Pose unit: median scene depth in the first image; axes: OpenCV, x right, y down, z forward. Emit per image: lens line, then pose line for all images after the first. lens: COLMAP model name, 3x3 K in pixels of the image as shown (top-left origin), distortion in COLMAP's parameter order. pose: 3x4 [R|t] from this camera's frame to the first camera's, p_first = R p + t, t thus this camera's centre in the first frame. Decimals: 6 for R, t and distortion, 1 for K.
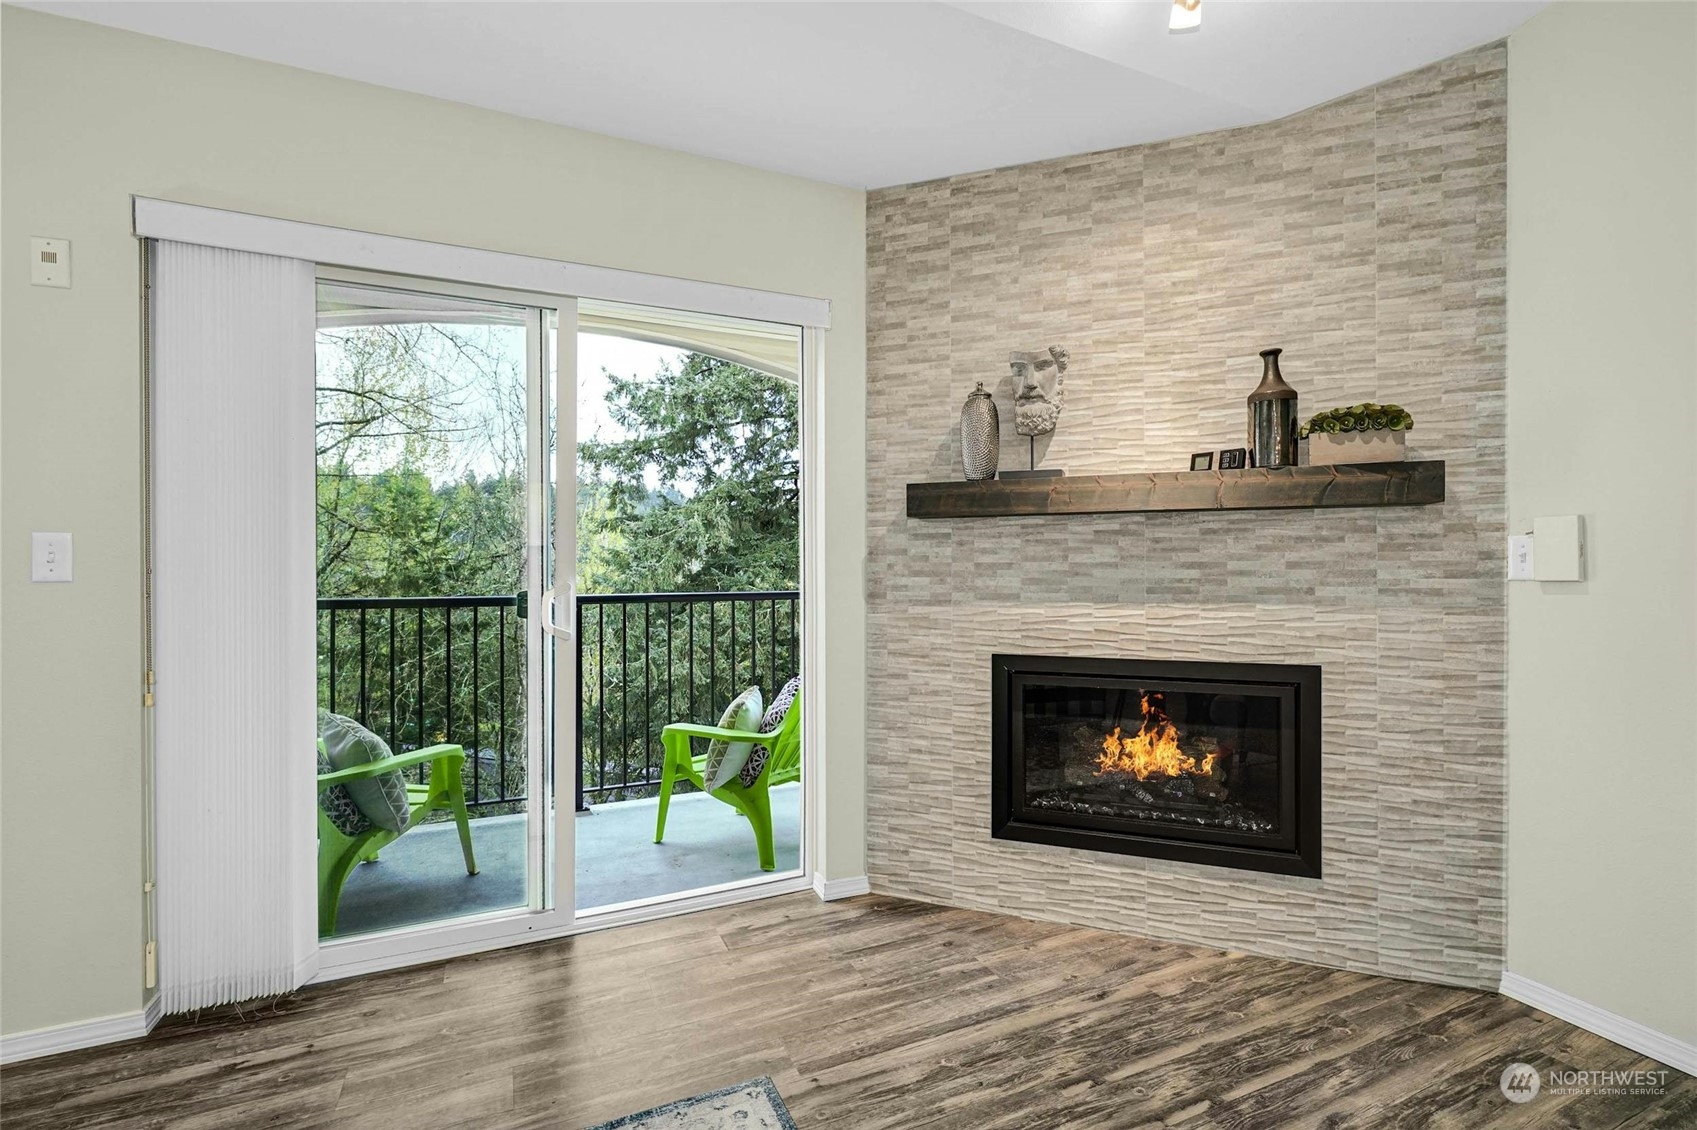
lens RADIAL K [[759.7, 0, 842.7], [0, 759.7, 571.4], [0, 0, 1]] dist [-0.026079, 0.015856]
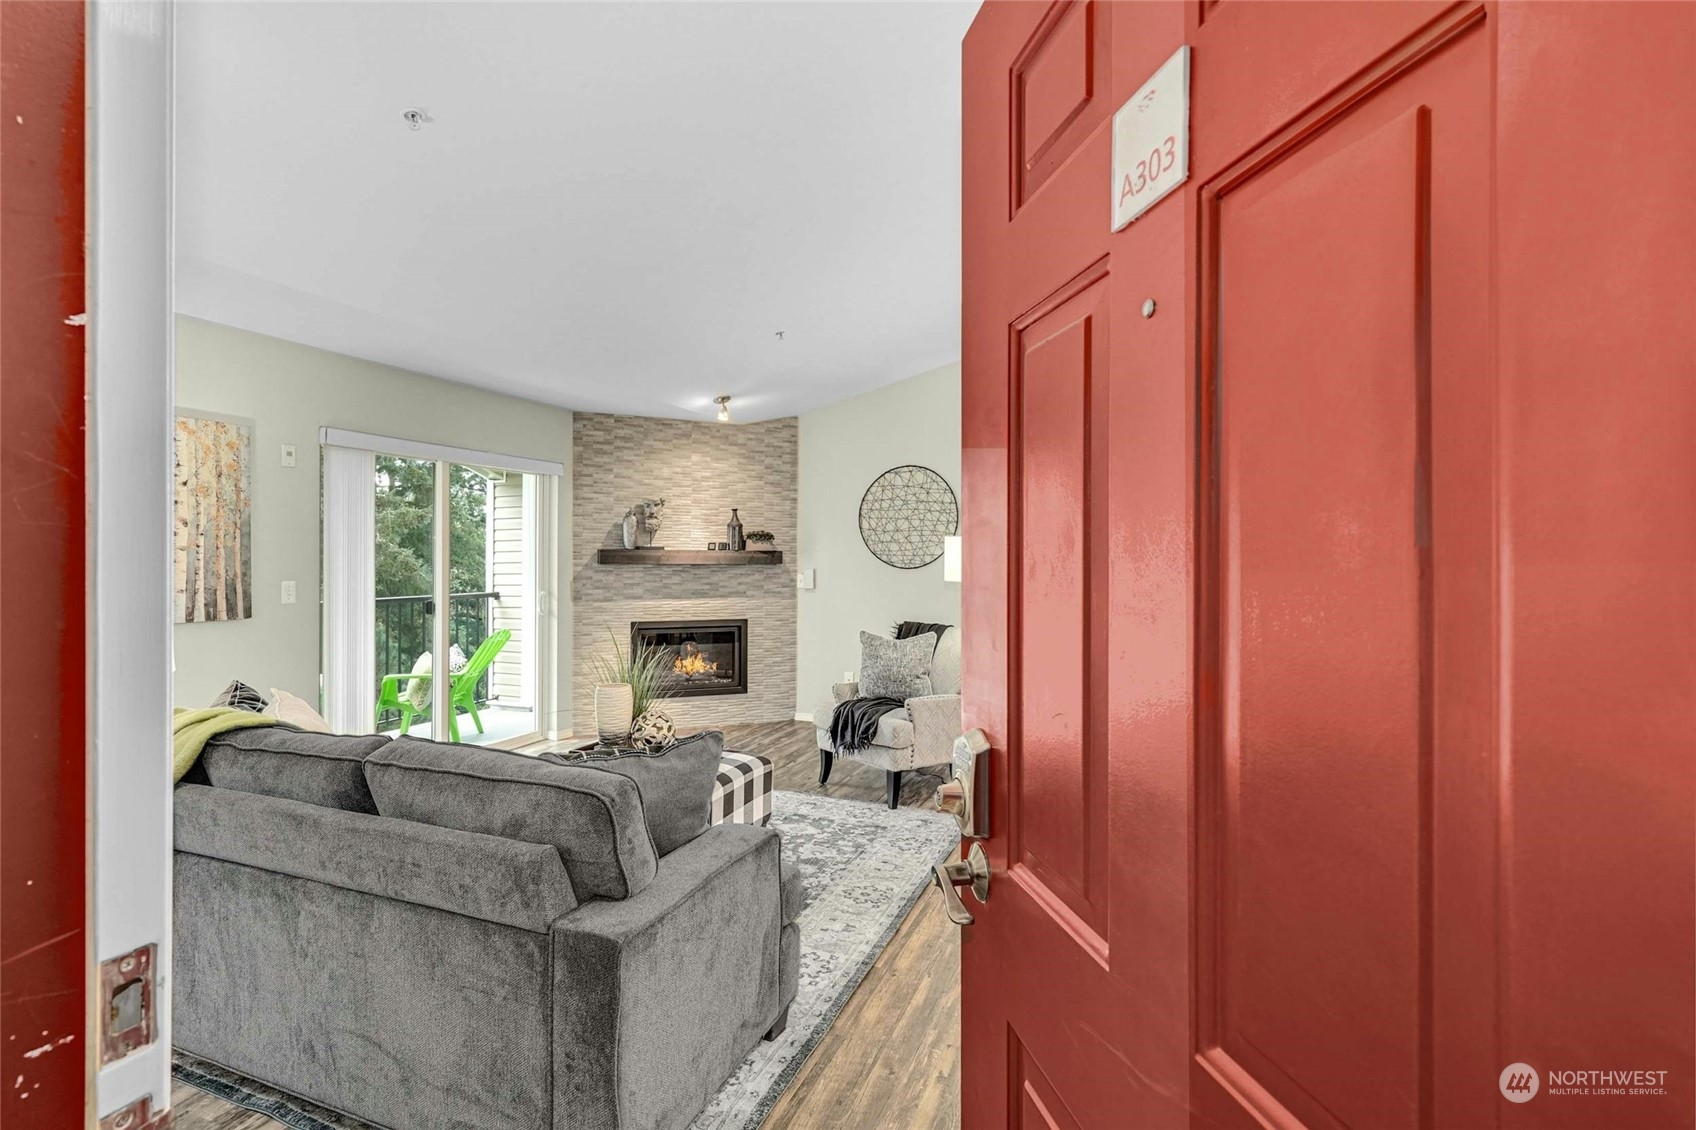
lens RADIAL K [[838.3, 0, 826.6], [0, 838.3, 559.8], [0, 0, 1]] dist [0.002082, 0.000358]
pose [[0.726092, 0.002102, 0.687595, -1.259903], [-0.005220, 0.999983, 0.002455, -0.101608], [-0.687578, -0.005372, 0.726091, -1.428805]]
